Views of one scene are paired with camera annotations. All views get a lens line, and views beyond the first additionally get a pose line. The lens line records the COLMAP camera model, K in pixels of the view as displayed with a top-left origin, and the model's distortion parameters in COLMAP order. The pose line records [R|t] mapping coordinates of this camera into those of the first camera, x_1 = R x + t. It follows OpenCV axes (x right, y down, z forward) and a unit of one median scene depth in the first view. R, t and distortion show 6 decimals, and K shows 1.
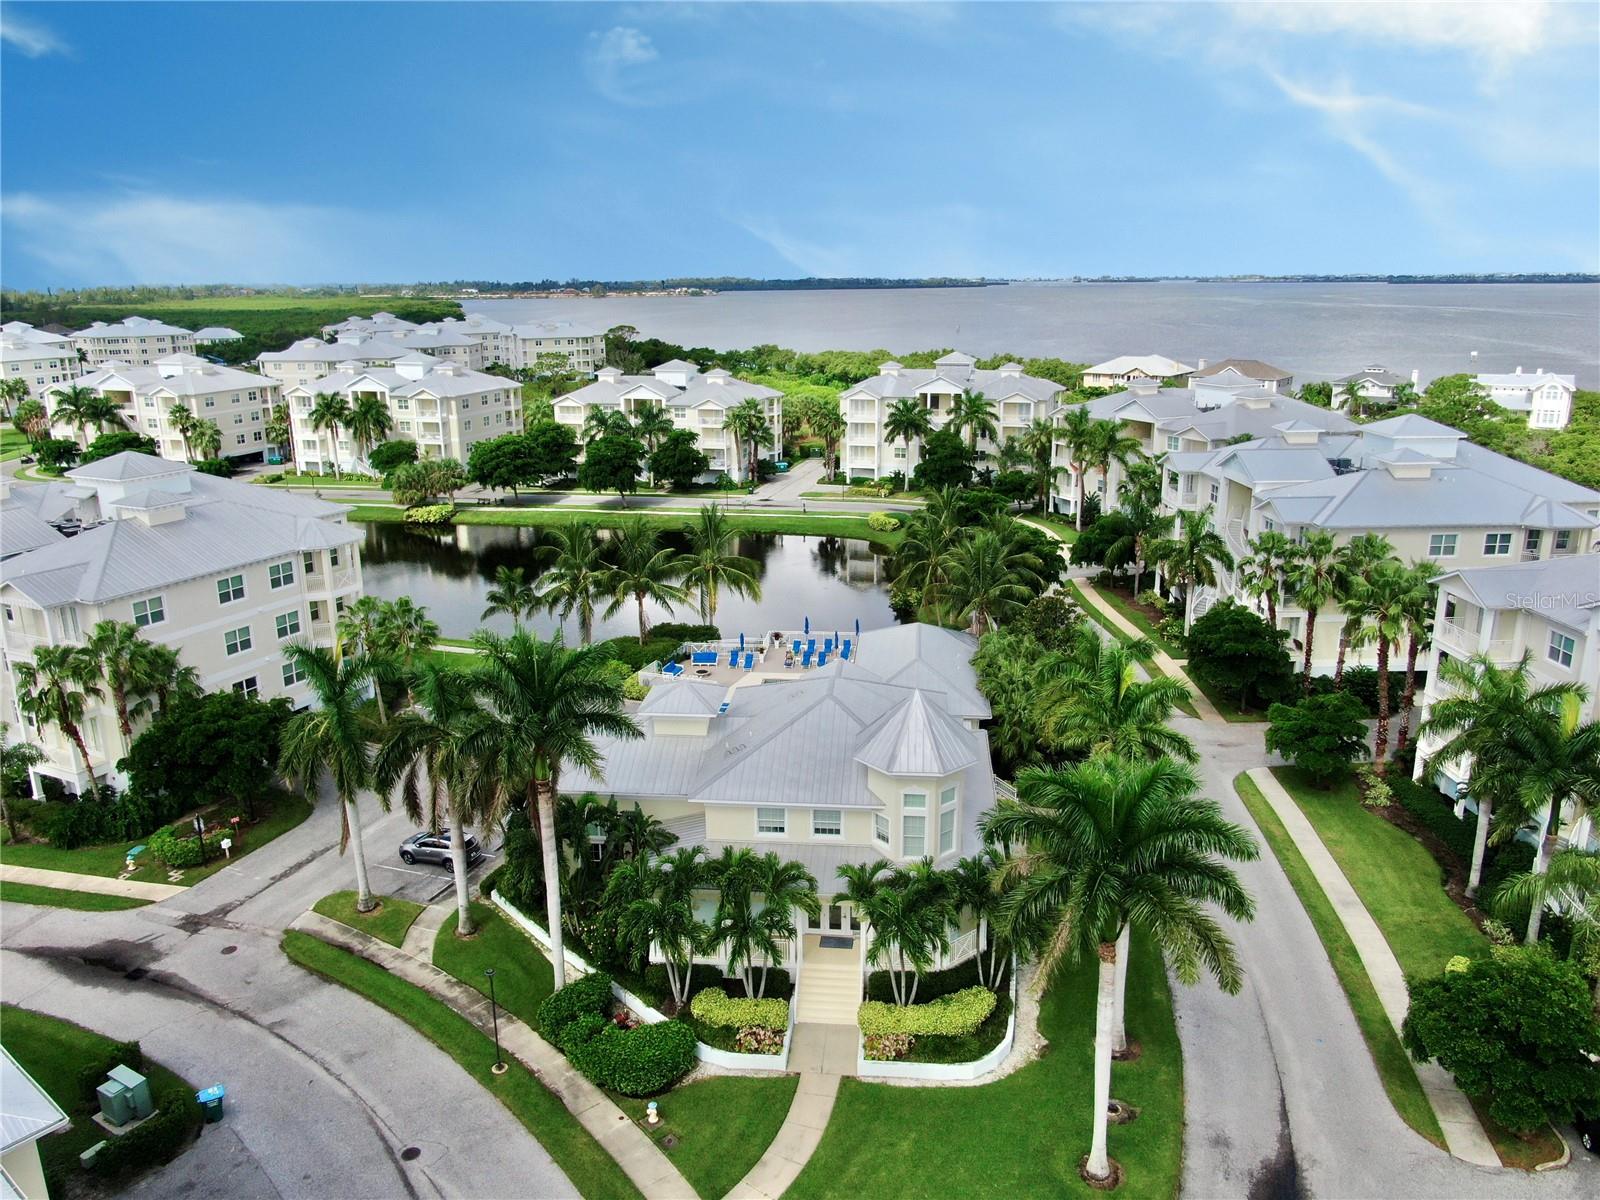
lens RADIAL K [[1150.6, 0, 802.2], [0, 1150.6, 597.7], [0, 0, 1]] dist [-0.008833, 0.000872]
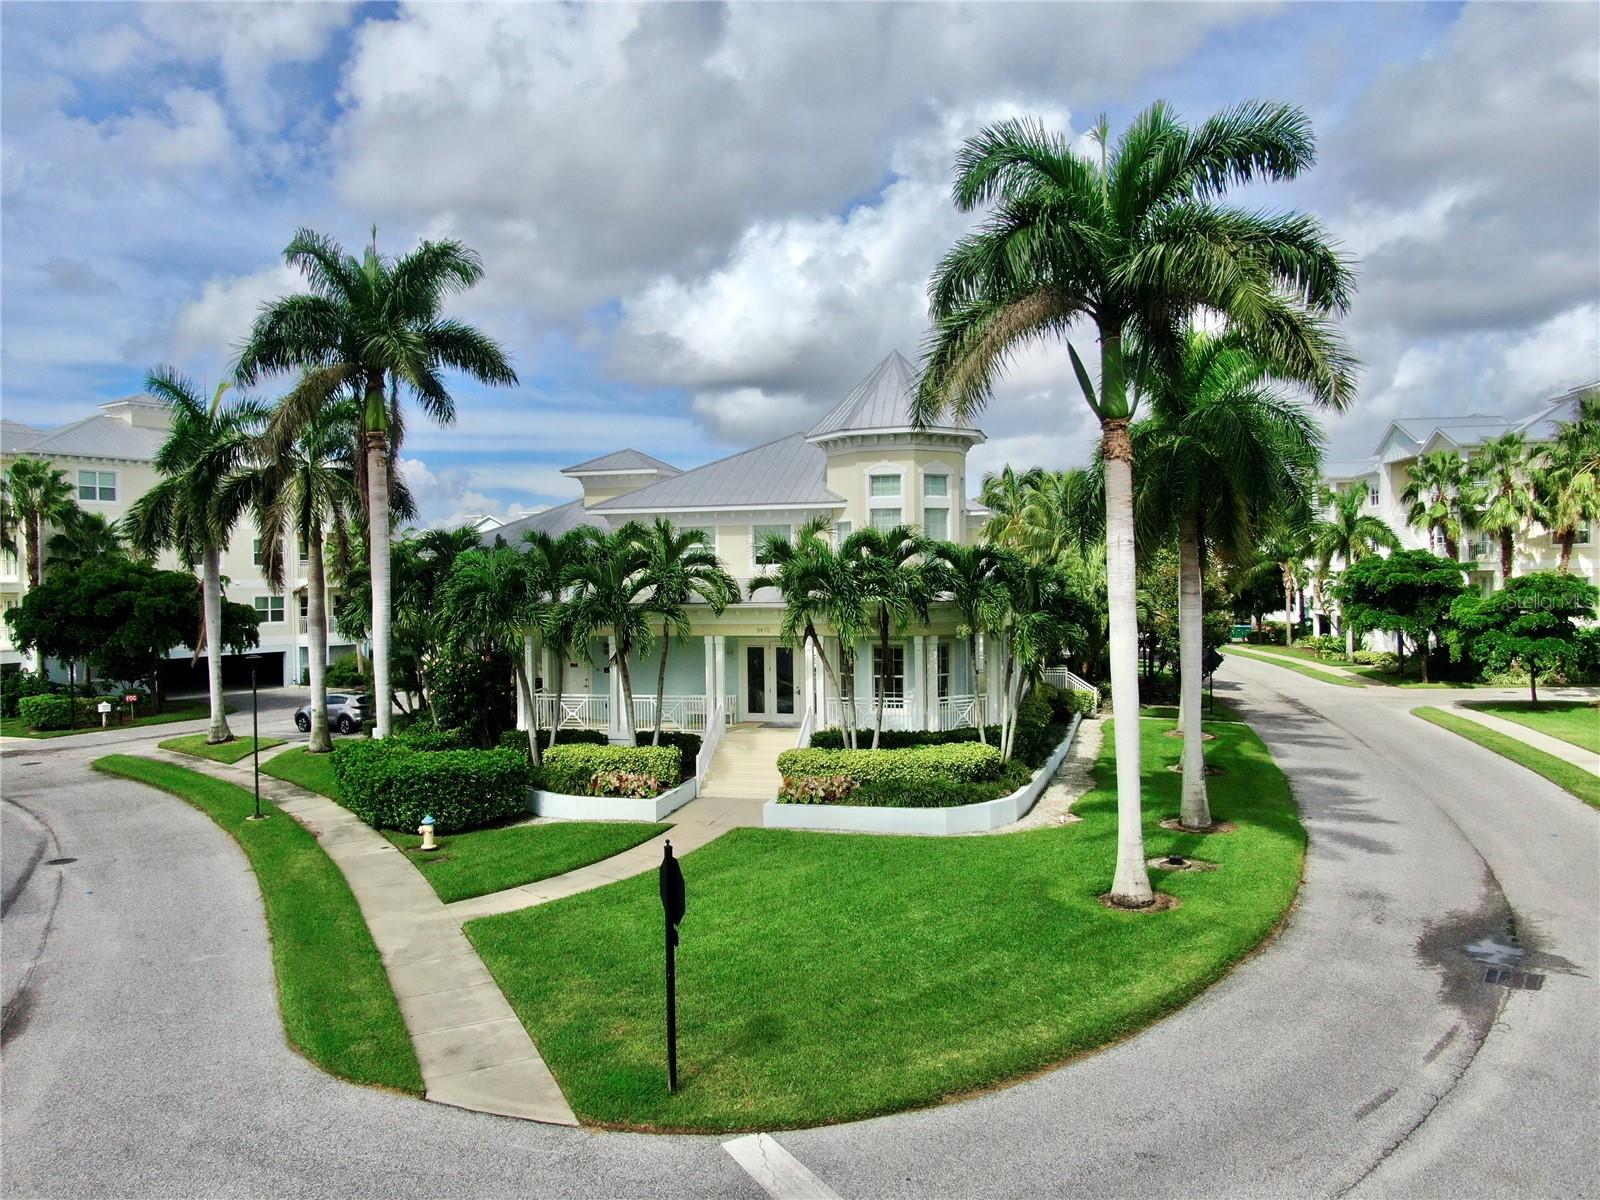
lens RADIAL K [[1150.6, 0, 802.2], [0, 1150.6, 597.7], [0, 0, 1]] dist [-0.008833, 0.000872]
pose [[0.988782, -0.004237, -0.149307, 0.093489], [-0.032549, 0.969463, -0.243068, 0.254315], [0.145778, 0.245201, 0.958449, 0.207110]]
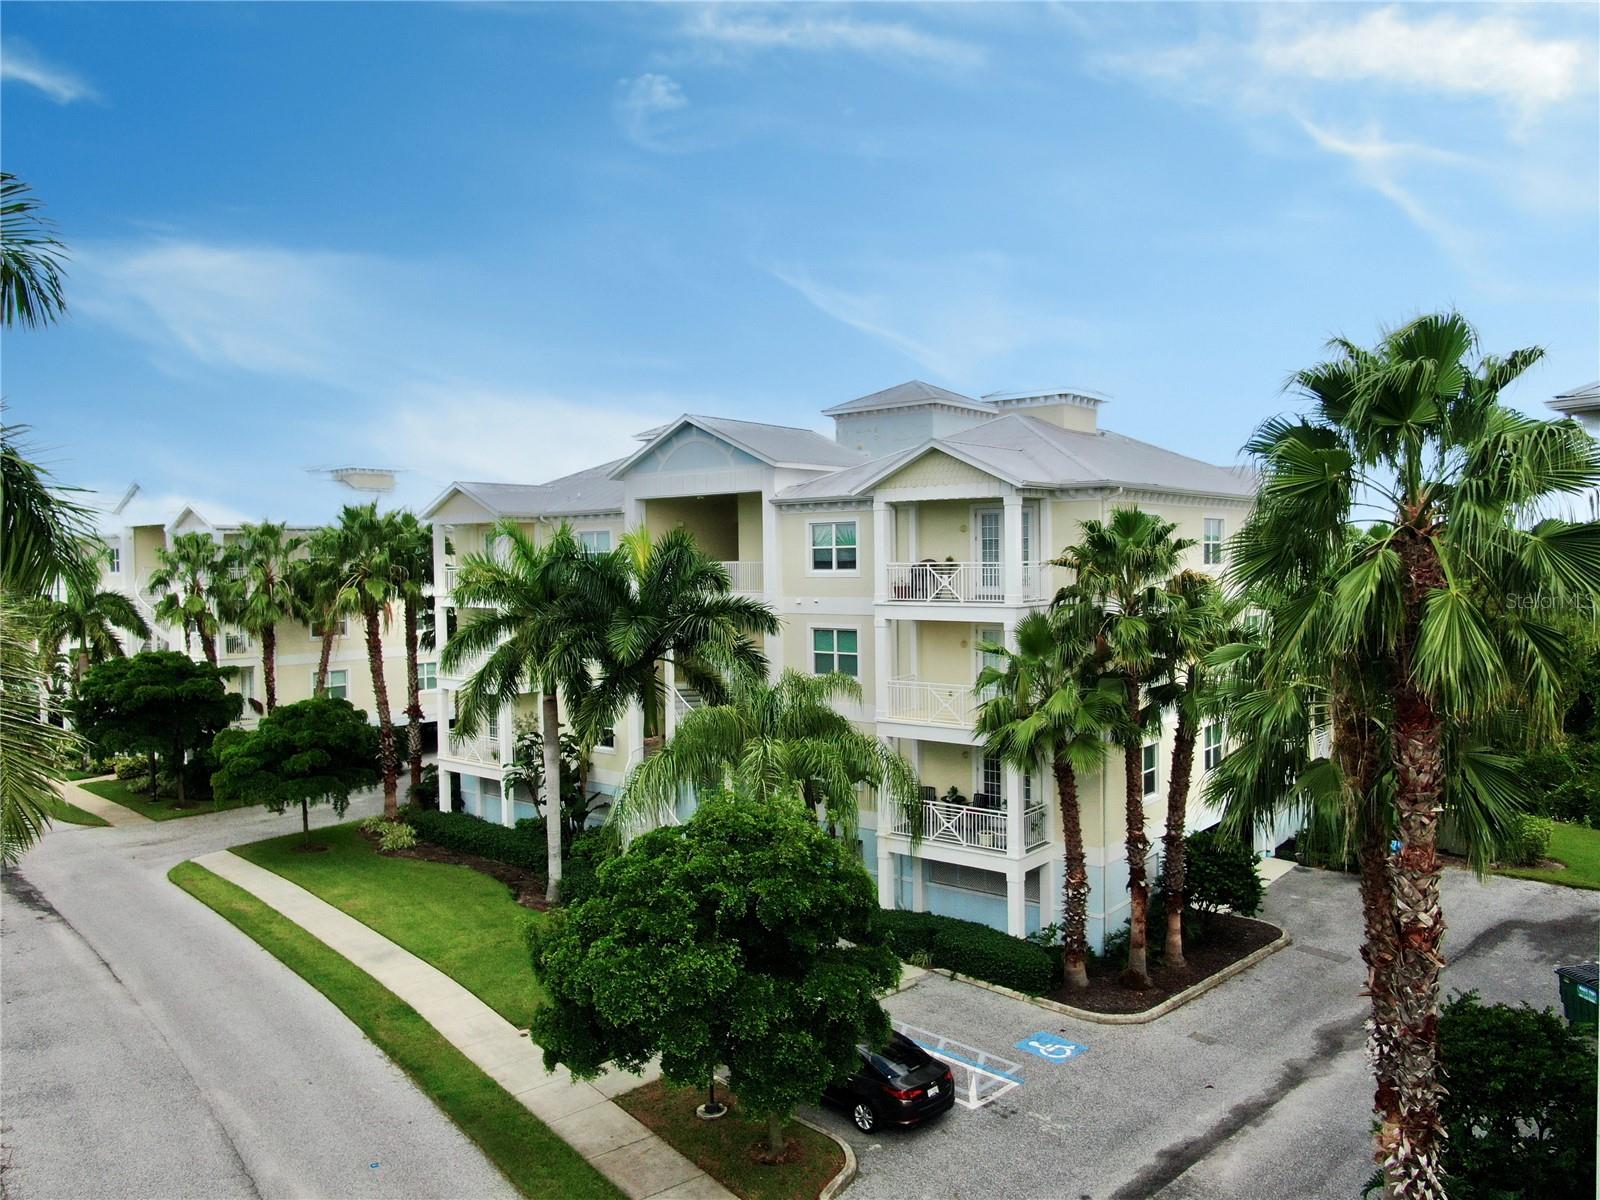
lens RADIAL K [[1150.6, 0, 802.2], [0, 1150.6, 597.7], [0, 0, 1]] dist [-0.008833, 0.000872]
pose [[0.658731, -0.021456, 0.752072, 0.134610], [0.205084, 0.966862, -0.152047, 0.162063], [-0.723888, 0.254397, 0.641302, 0.314008]]
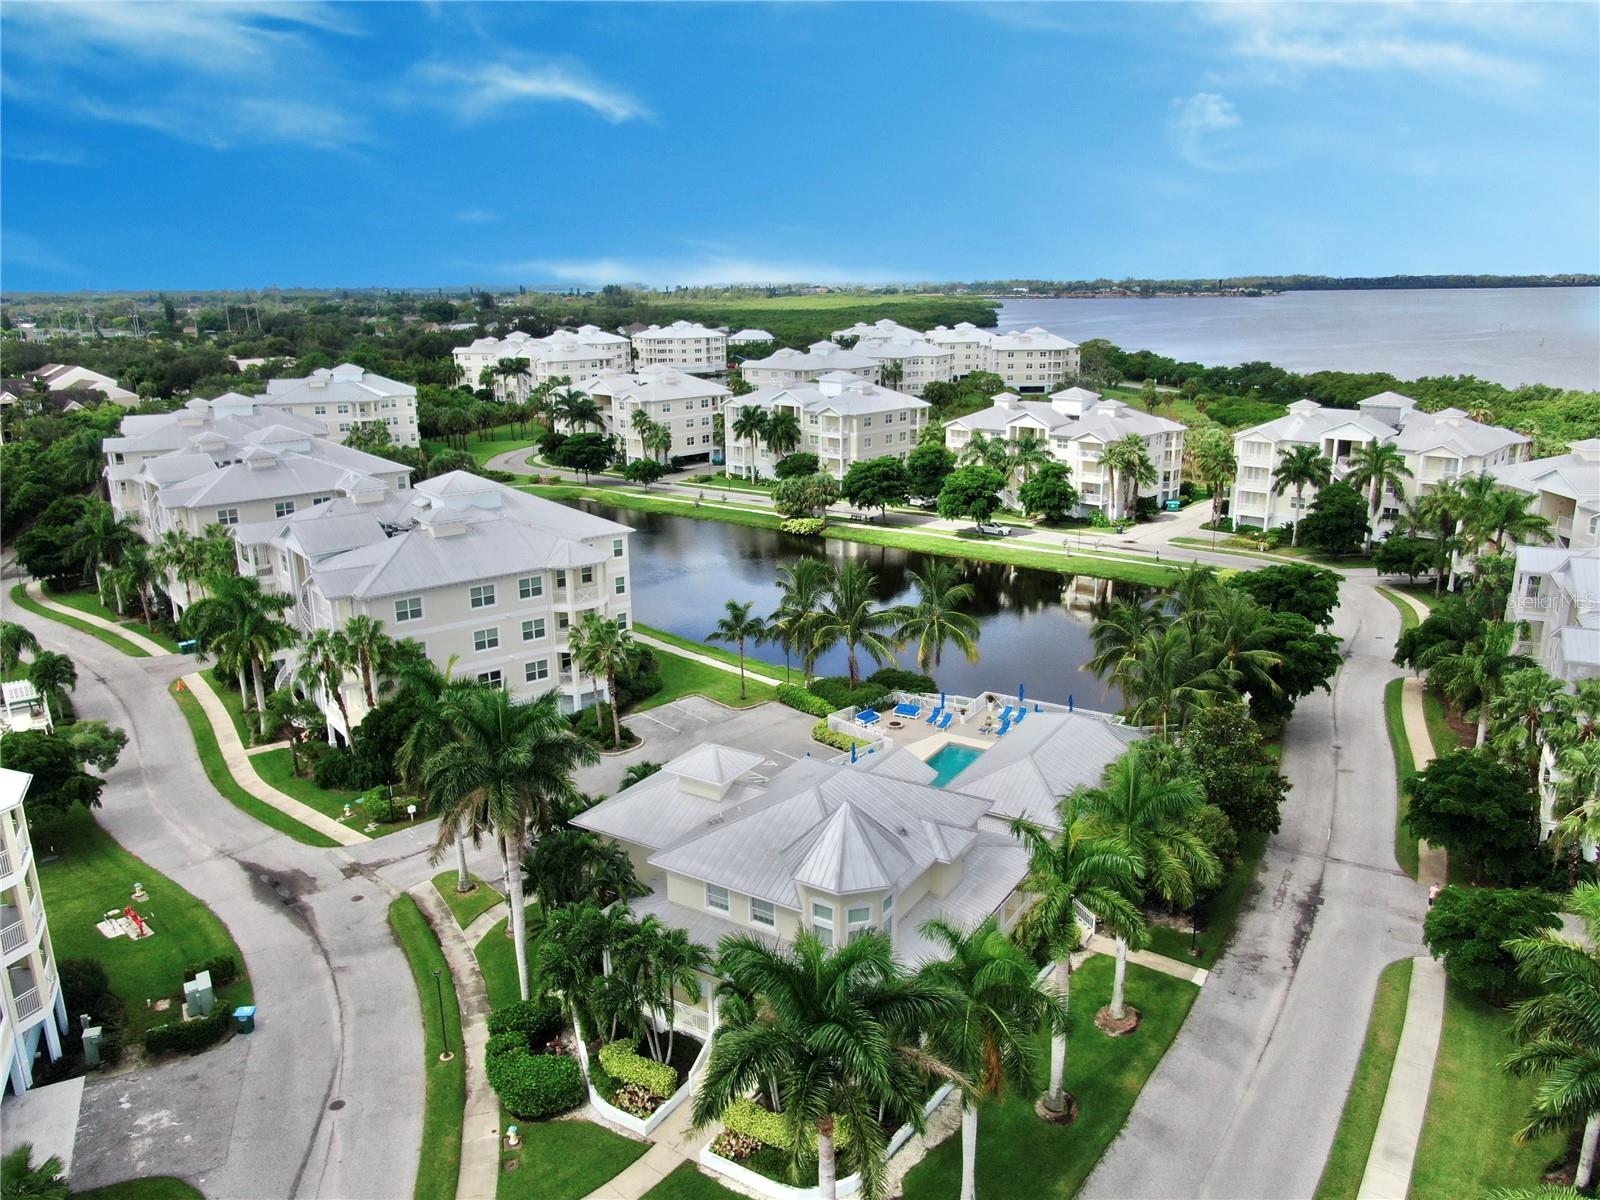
lens RADIAL K [[1150.6, 0, 802.2], [0, 1150.6, 597.7], [0, 0, 1]] dist [-0.008833, 0.000872]
pose [[0.896157, 0.116640, -0.428133, 0.290644], [-0.115916, 0.992868, 0.027865, -0.071940], [0.428330, 0.024656, 0.903286, 0.055054]]
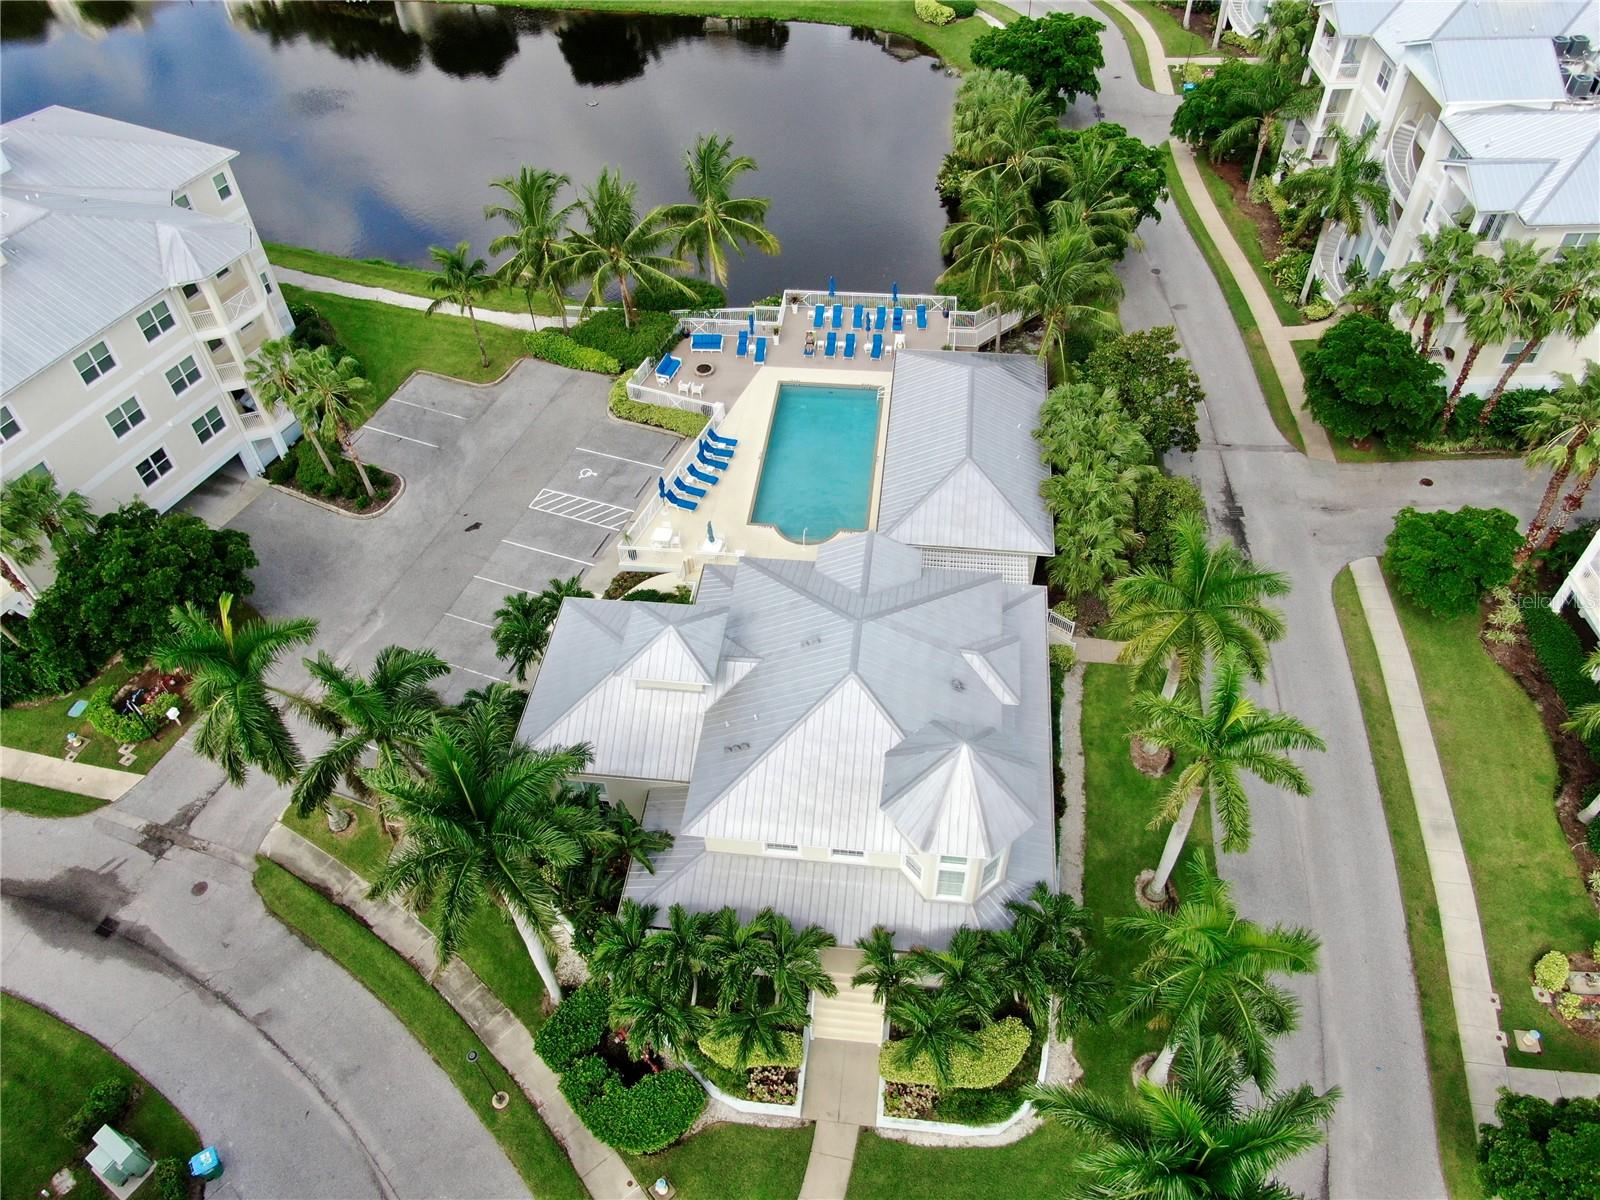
lens RADIAL K [[1150.6, 0, 802.2], [0, 1150.6, 597.7], [0, 0, 1]] dist [-0.008833, 0.000872]
pose [[0.999639, 0.002587, -0.026725, 0.006351], [0.011901, 0.849551, 0.527373, -0.257019], [0.024069, -0.527501, 0.849213, 0.242057]]
